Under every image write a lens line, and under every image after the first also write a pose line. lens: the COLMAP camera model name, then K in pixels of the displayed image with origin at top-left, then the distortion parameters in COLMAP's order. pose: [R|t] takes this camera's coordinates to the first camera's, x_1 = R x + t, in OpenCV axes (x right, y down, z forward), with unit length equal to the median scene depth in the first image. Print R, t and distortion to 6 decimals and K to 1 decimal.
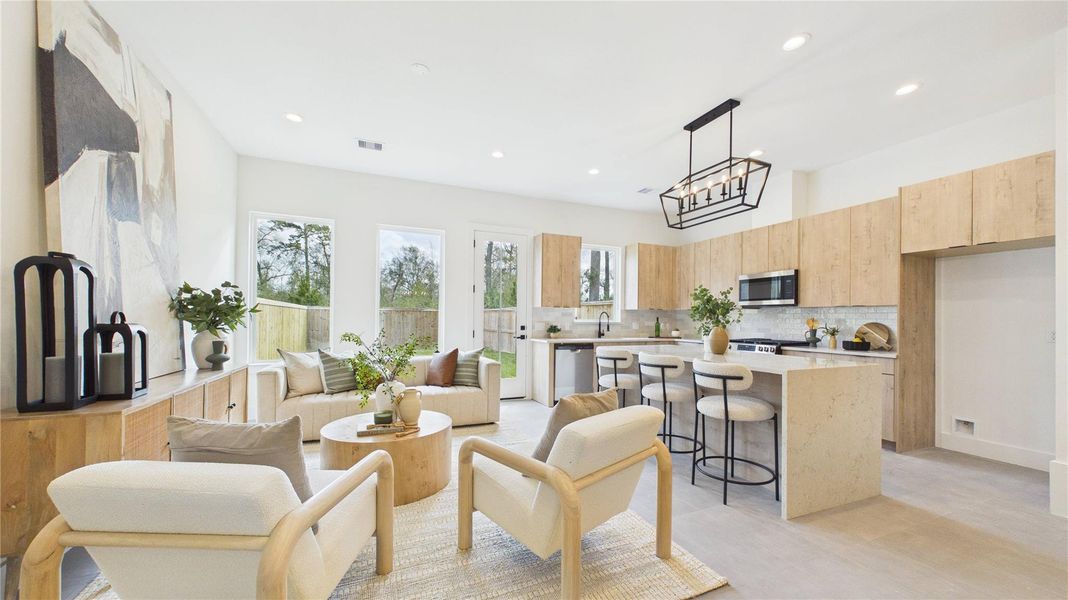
lens RADIAL K [[391.7, 0, 534.7], [0, 391.7, 316.6], [0, 0, 1]] dist [0.003944, -0.000399]
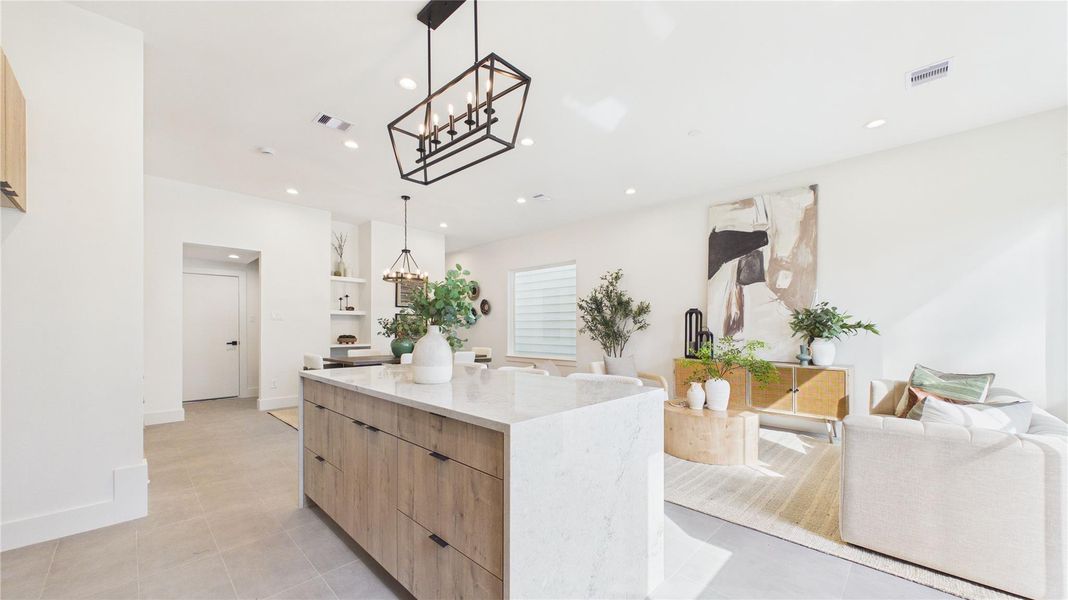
lens RADIAL K [[391.7, 0, 533.6], [0, 391.7, 328.0], [0, 0, 1]] dist [0.003944, -0.000399]
pose [[-0.920906, -0.011335, -0.389621, 0.438393], [-0.007388, 0.999905, -0.011627, 0.013946], [0.389716, -0.007828, -0.920902, 1.265916]]
